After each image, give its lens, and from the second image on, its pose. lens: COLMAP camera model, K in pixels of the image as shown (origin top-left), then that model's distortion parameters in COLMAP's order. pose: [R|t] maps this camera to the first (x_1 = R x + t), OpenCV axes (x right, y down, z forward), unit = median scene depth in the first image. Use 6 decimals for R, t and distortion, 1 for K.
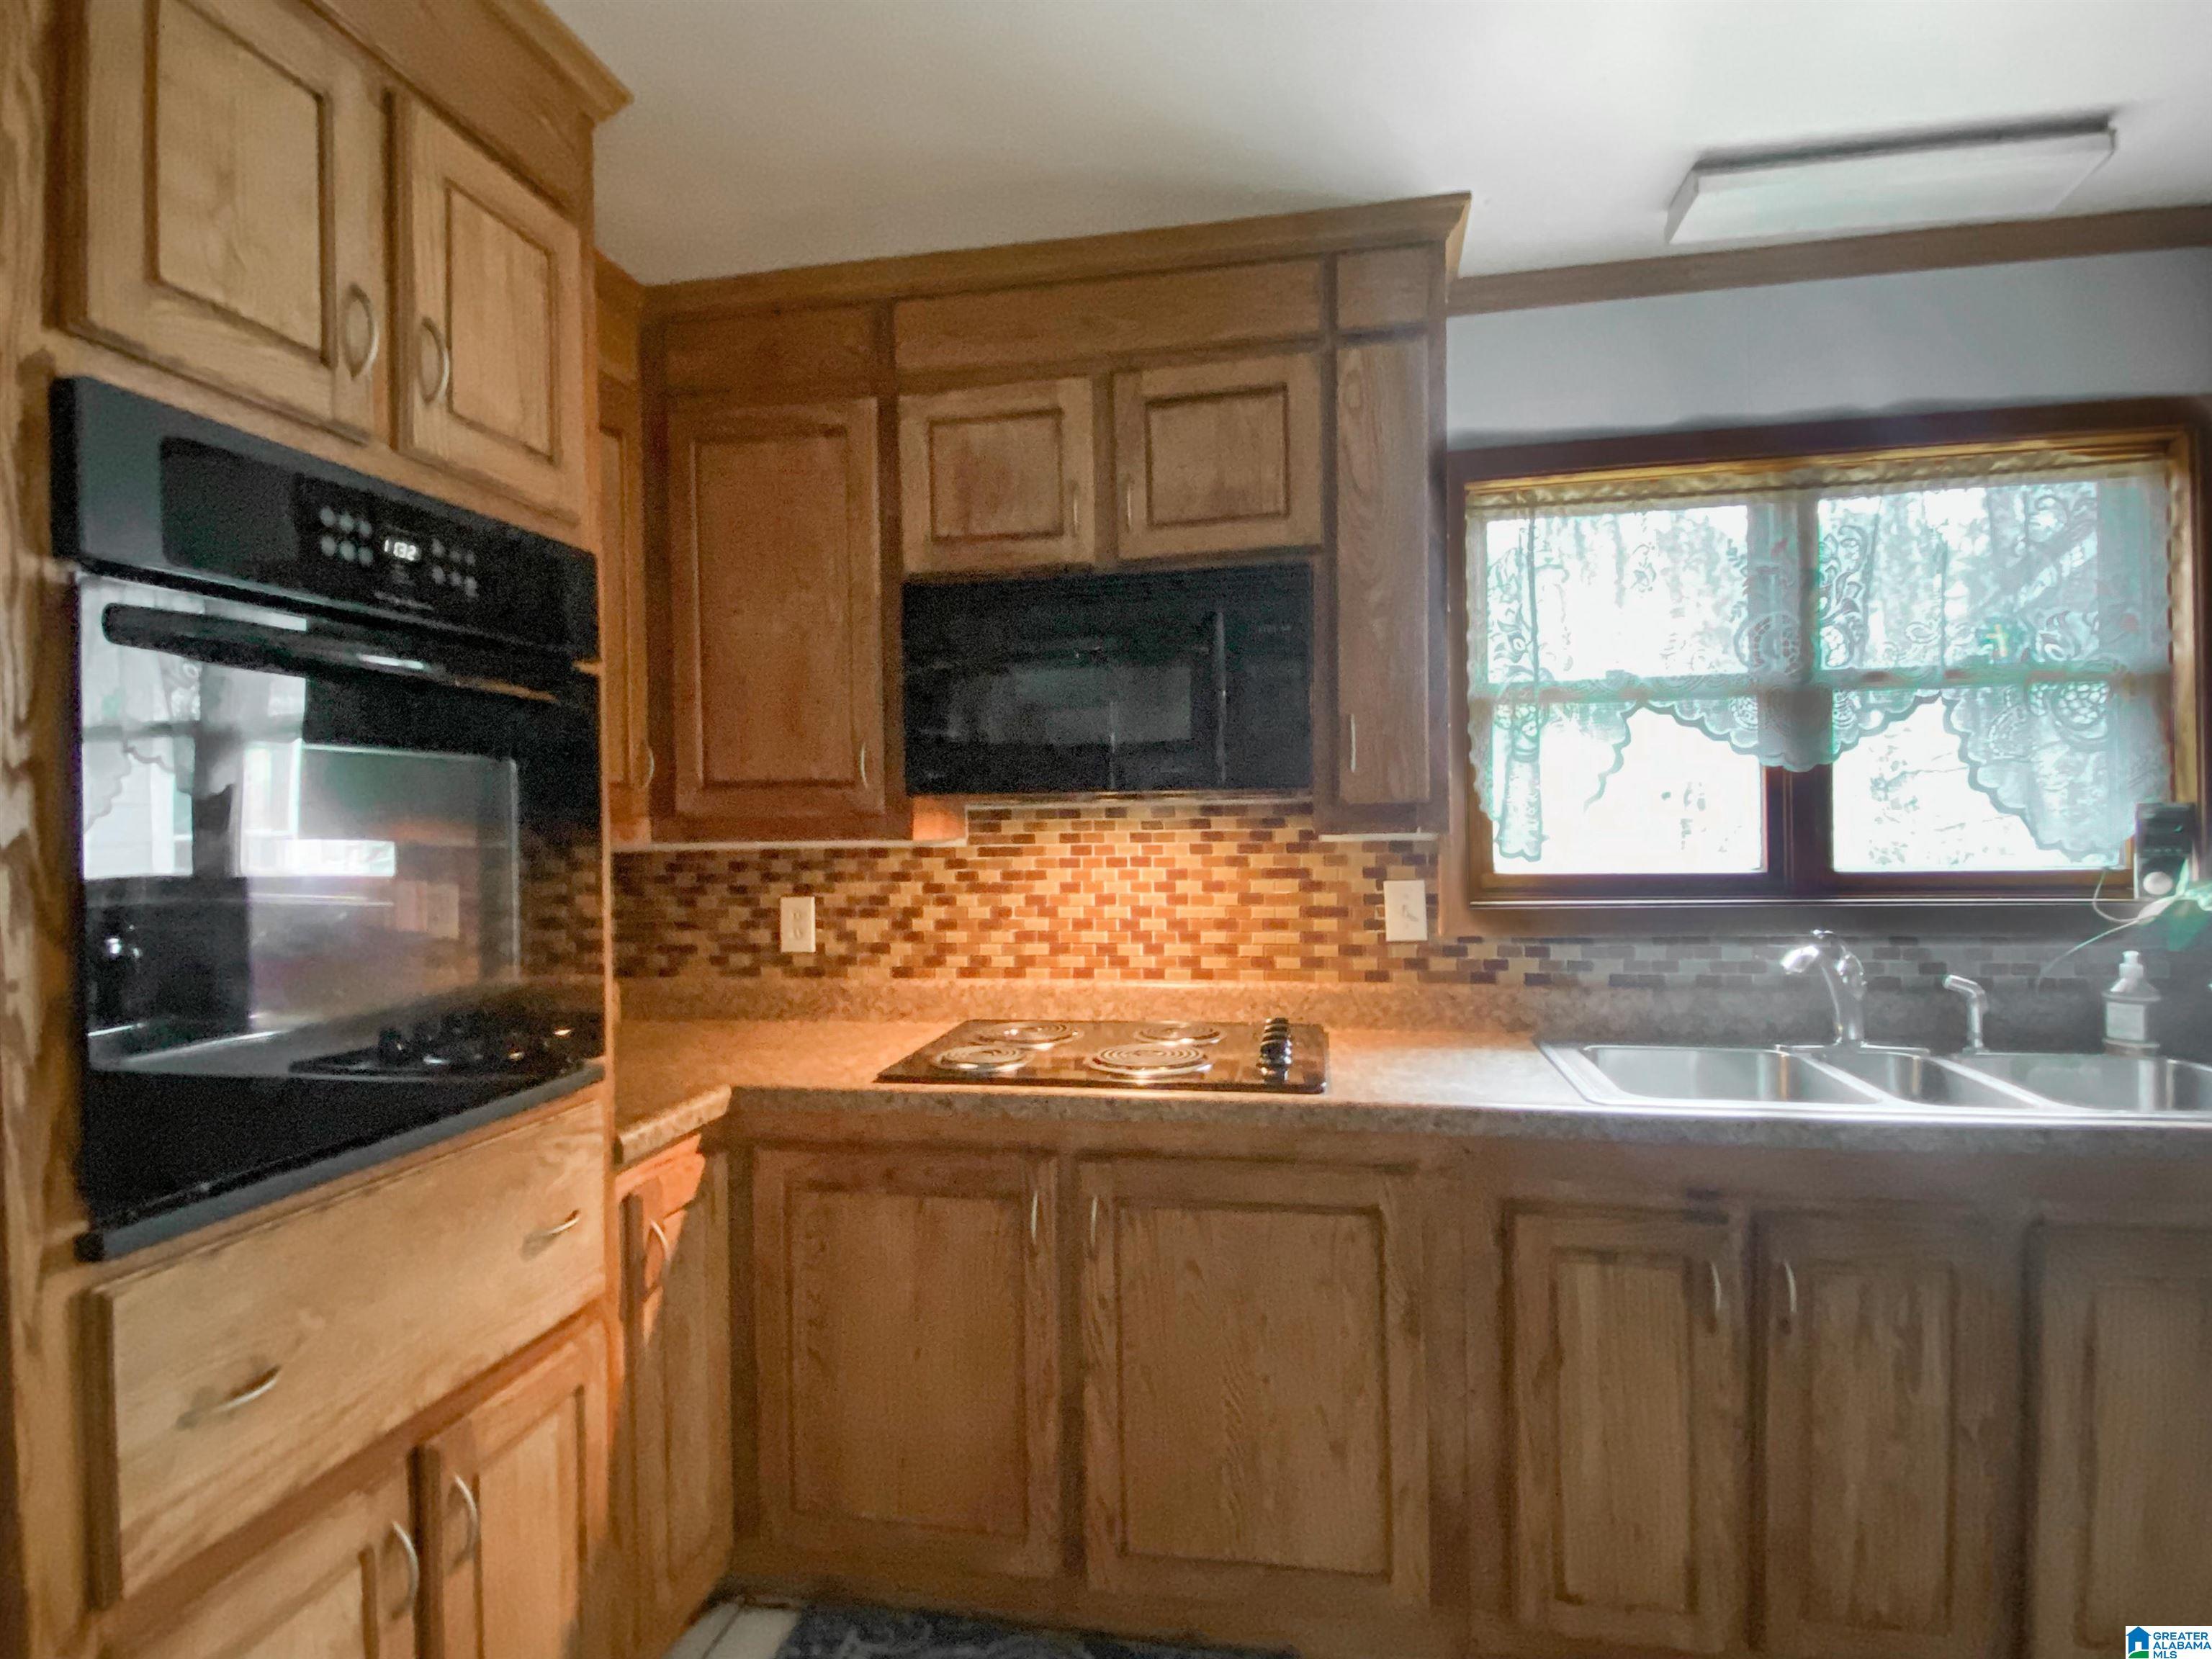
lens RADIAL K [[1175.1, 0, 1091.5], [0, 1175.1, 827.0], [0, 0, 1]] dist [0.043189, -0.000281]
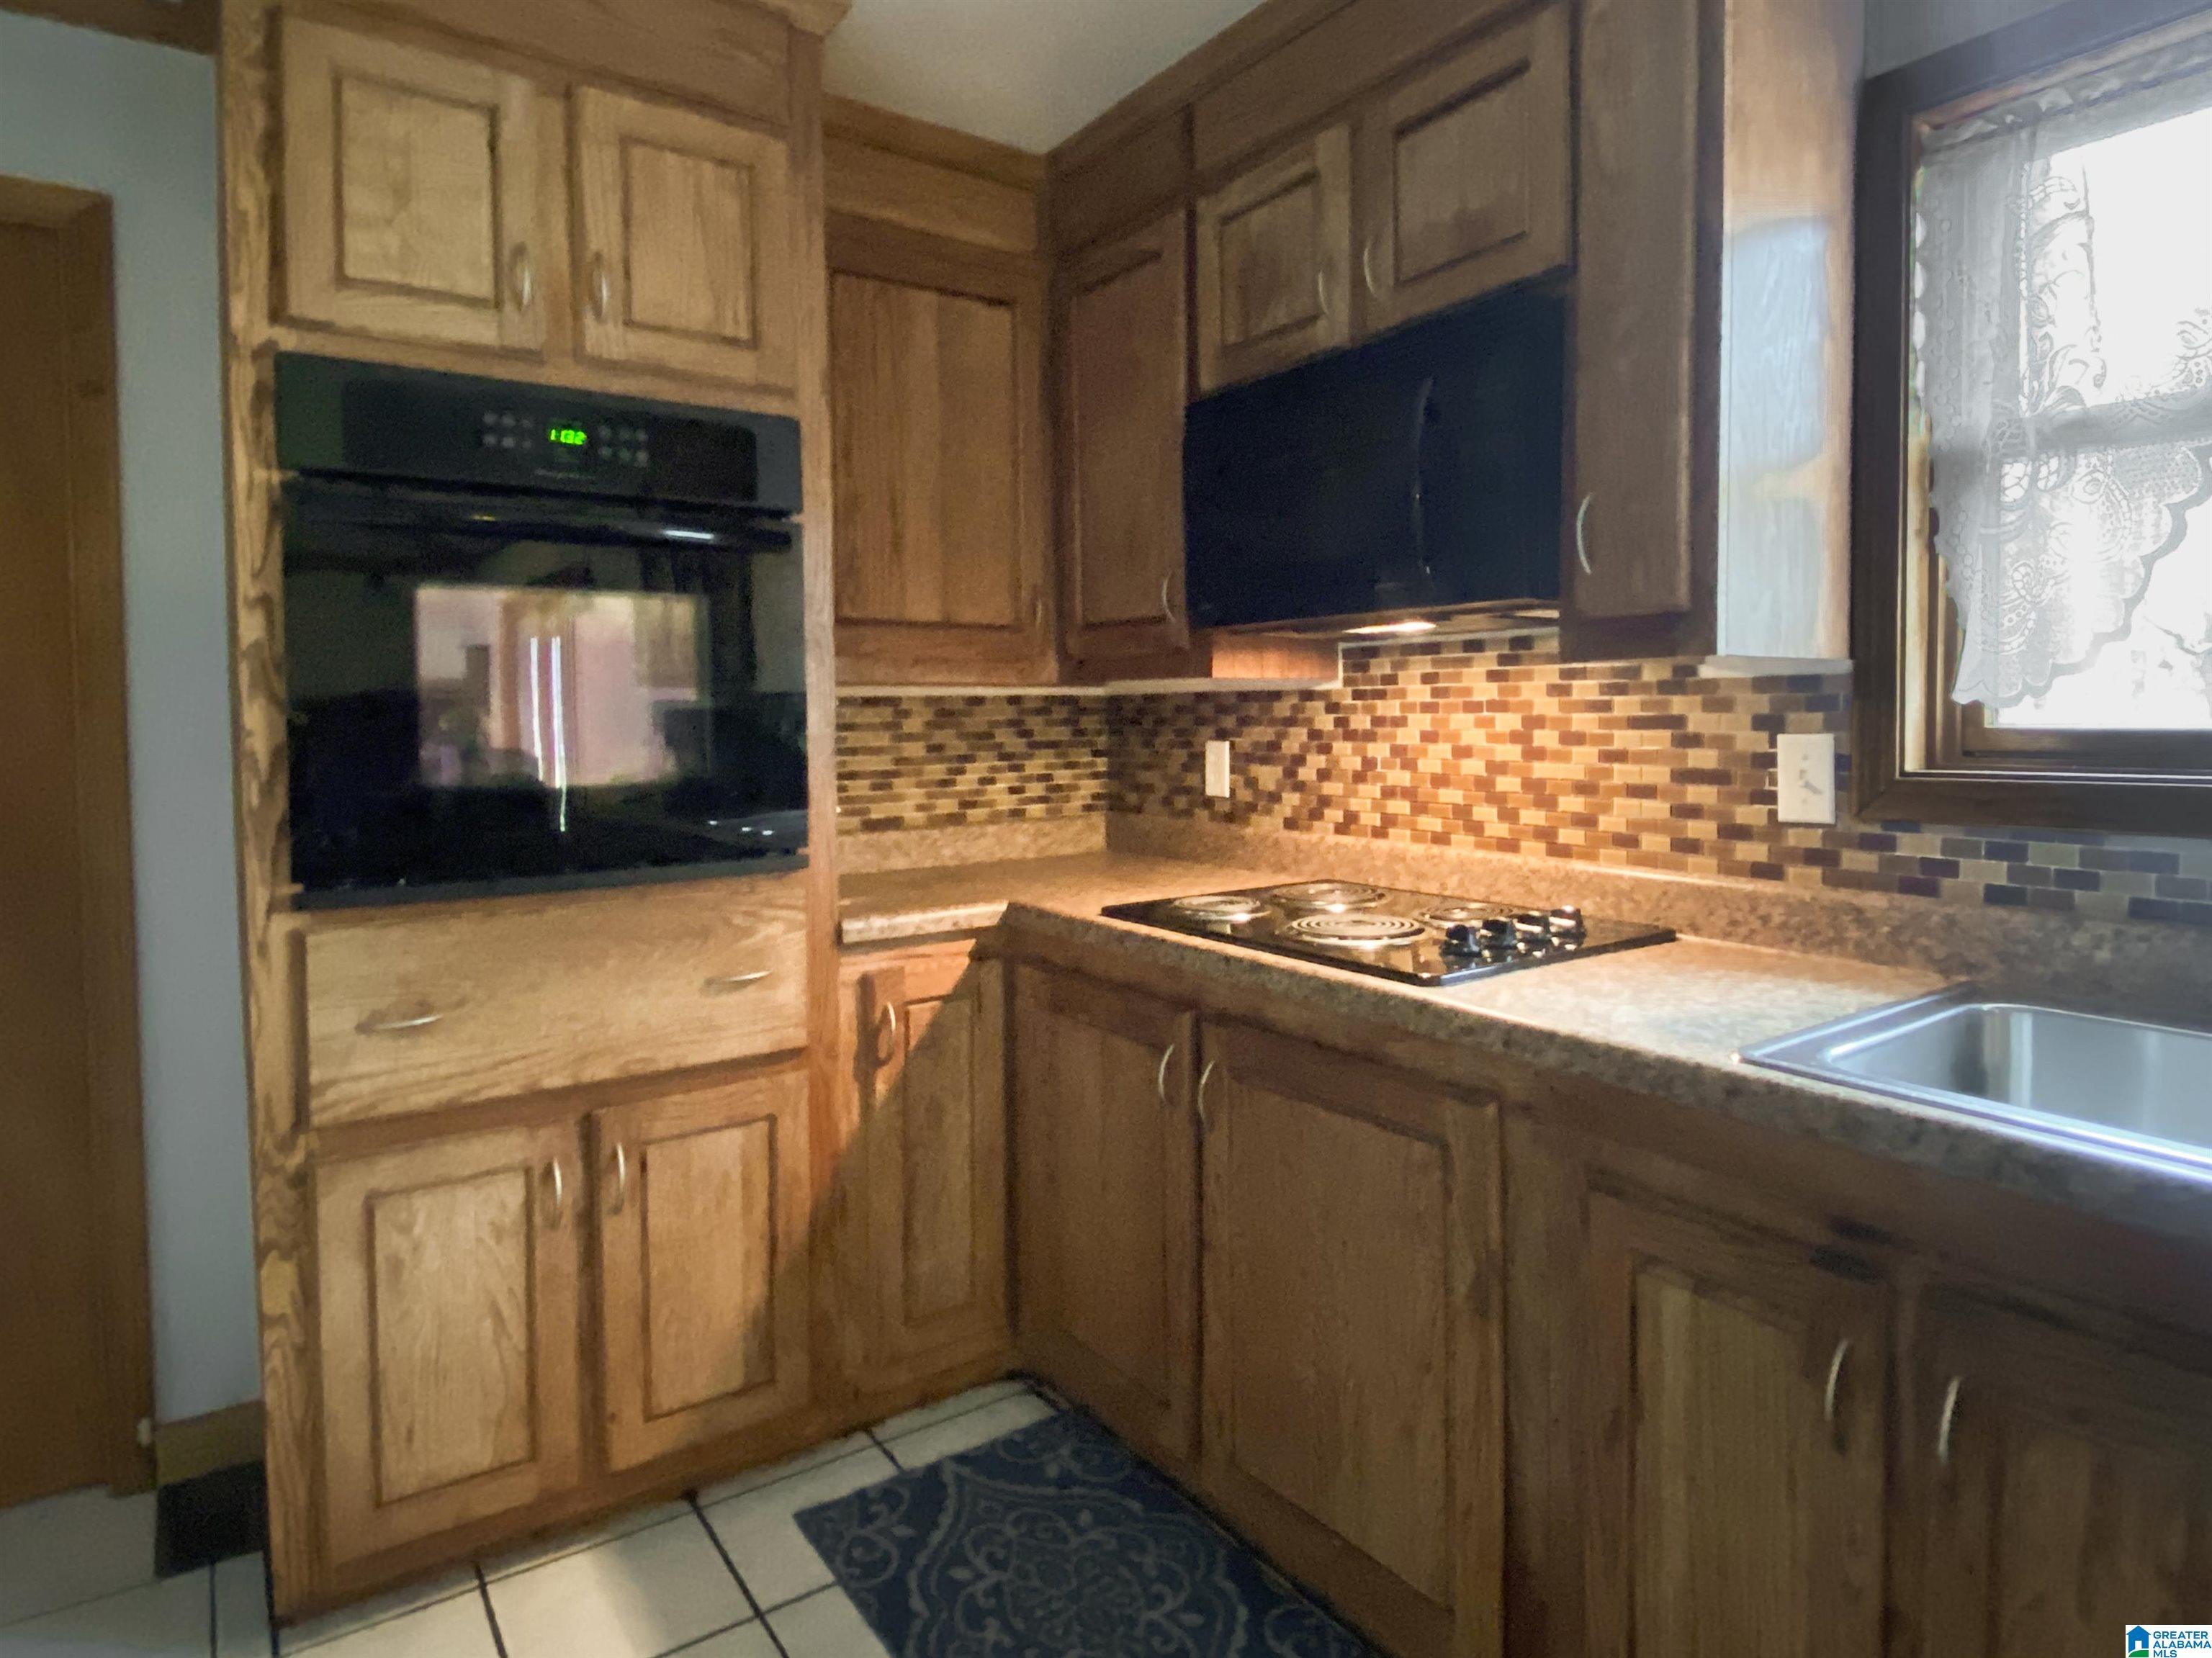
lens RADIAL K [[1296.1, 0, 1207.7], [0, 1296.1, 759.3], [0, 0, 1]] dist [0.044249, -0.007516]
pose [[0.747668, 0.035827, -0.663106, 0.510782], [-0.008957, 0.998997, 0.043875, 0.030064], [0.664013, -0.026865, 0.747239, 0.207245]]
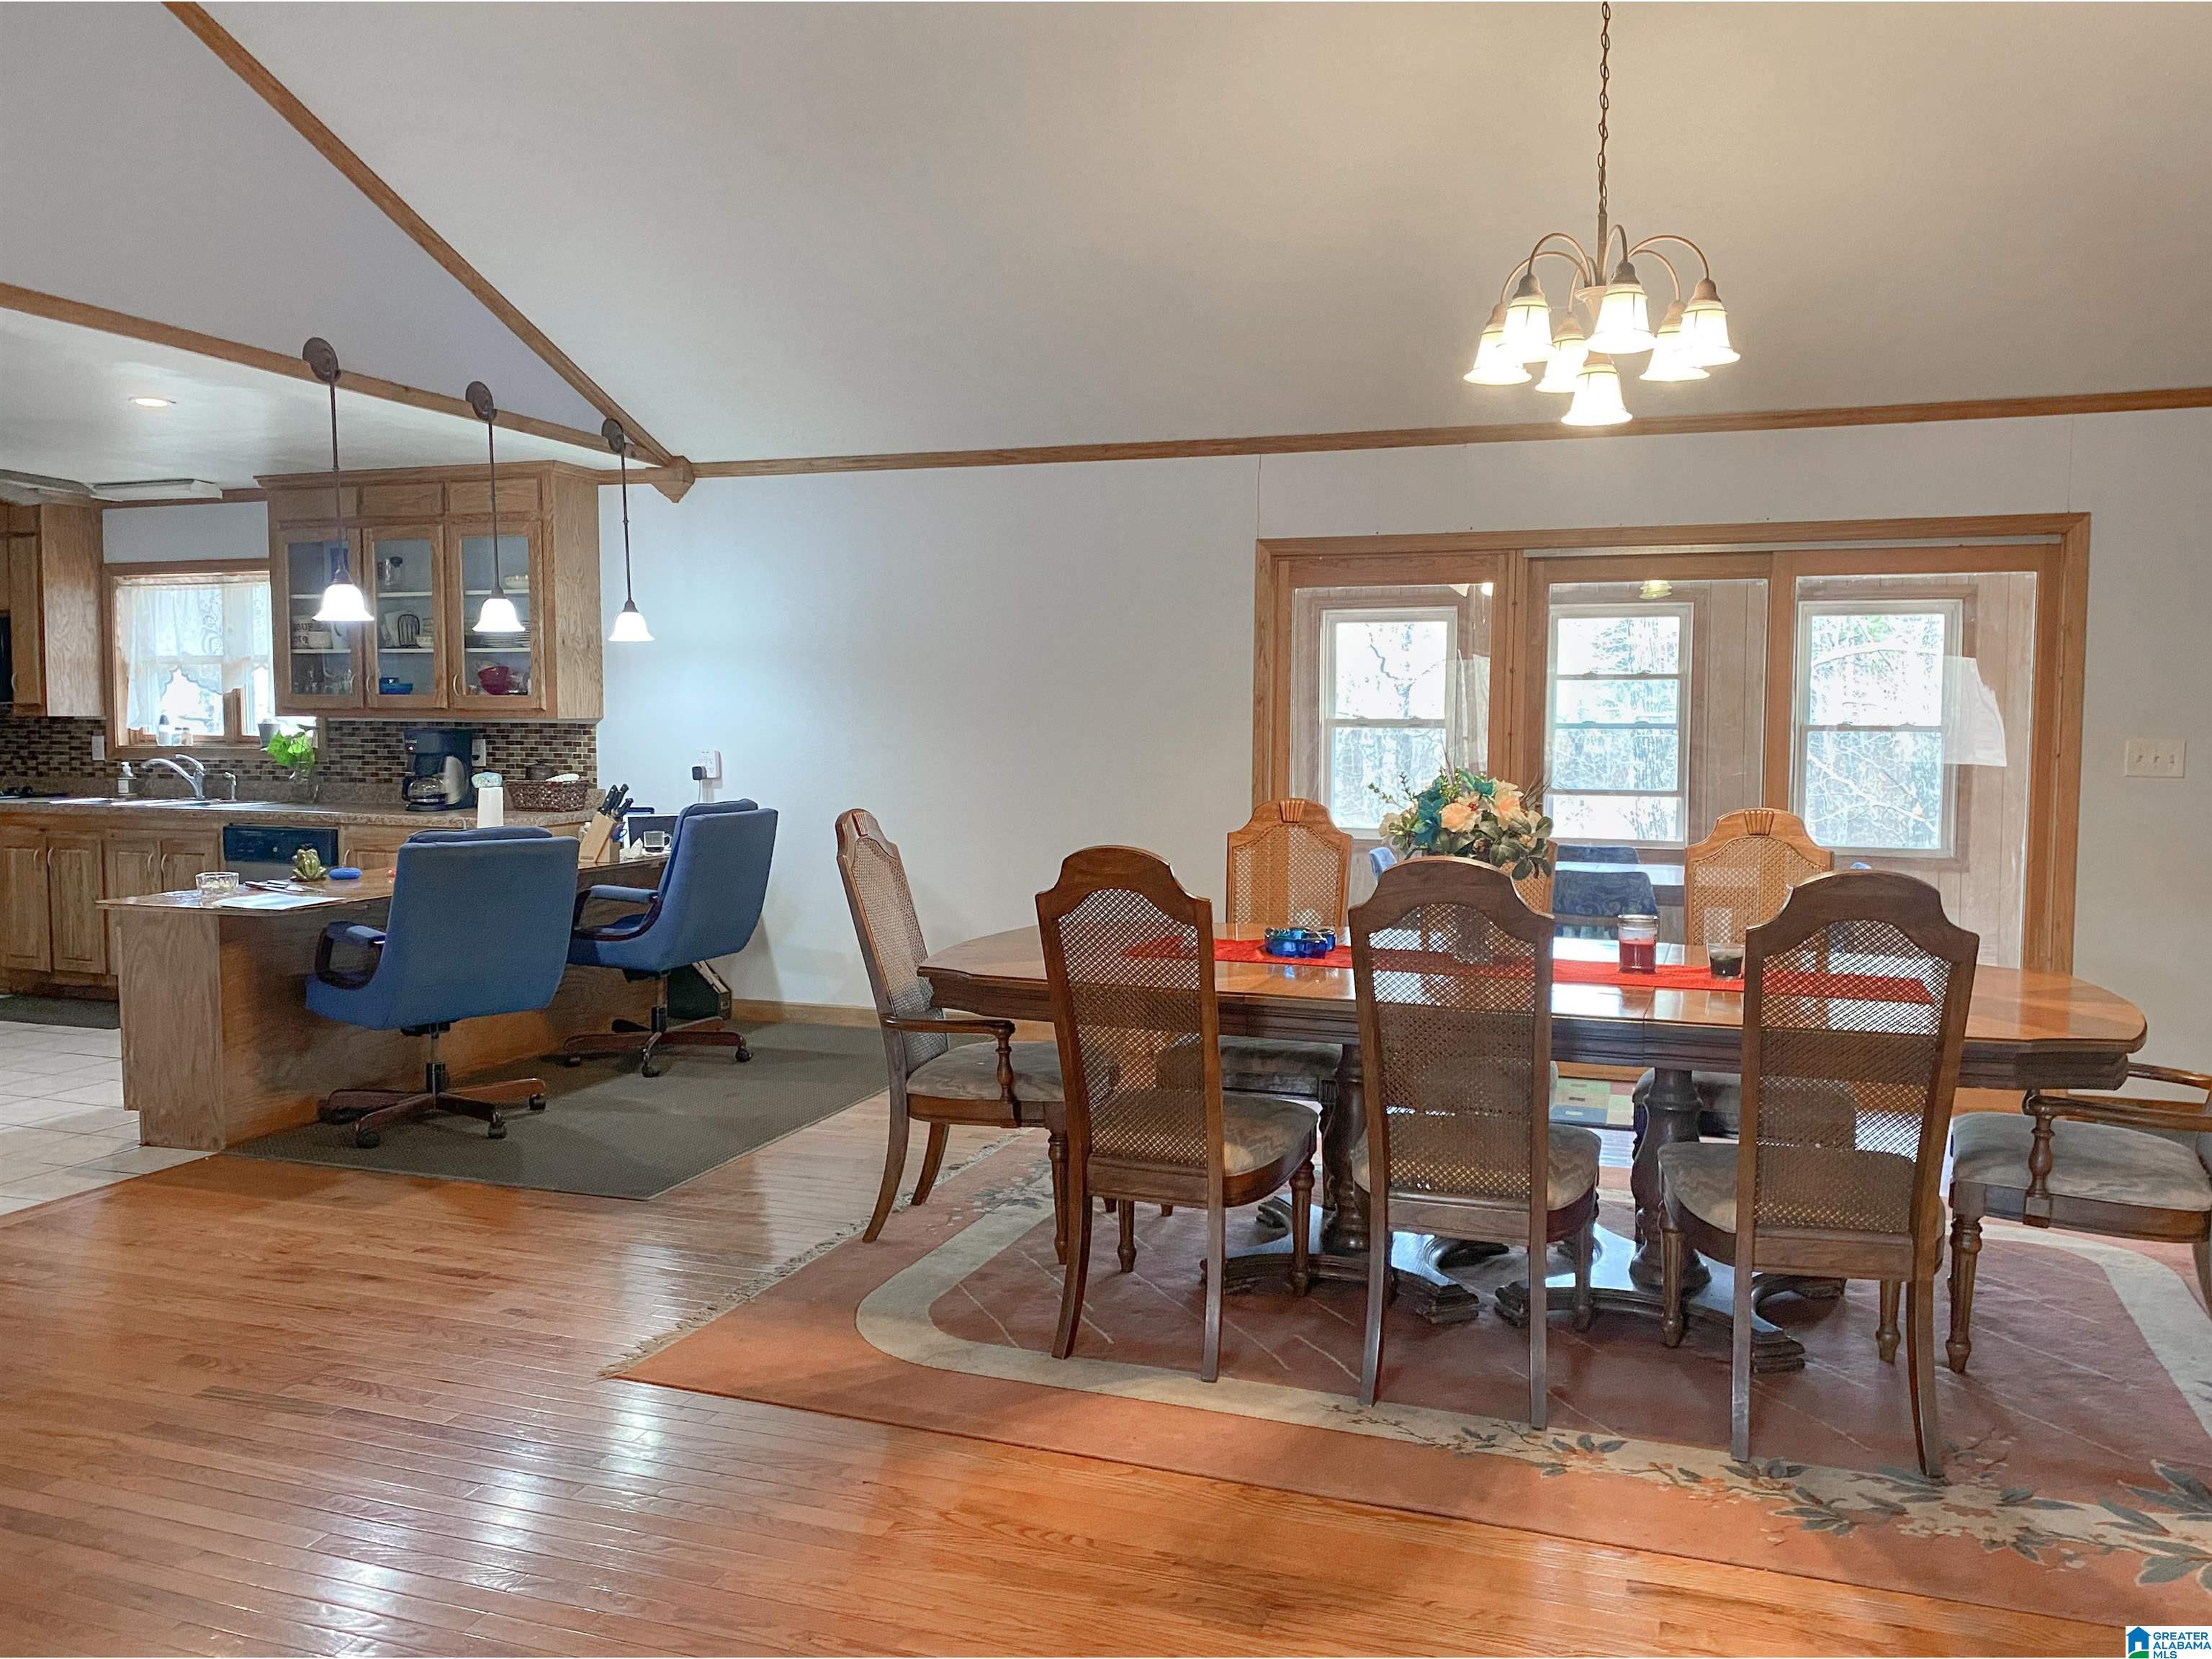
lens RADIAL K [[1698.5, 0, 1108.4], [0, 1698.5, 819.4], [0, 0, 1]] dist [-0.007943, -0.003090]
pose [[0.988344, 0.032622, -0.148701, 2.908876], [-0.023602, 0.997795, 0.062026, -0.050768], [0.150396, -0.057793, 0.986935, -2.206307]]
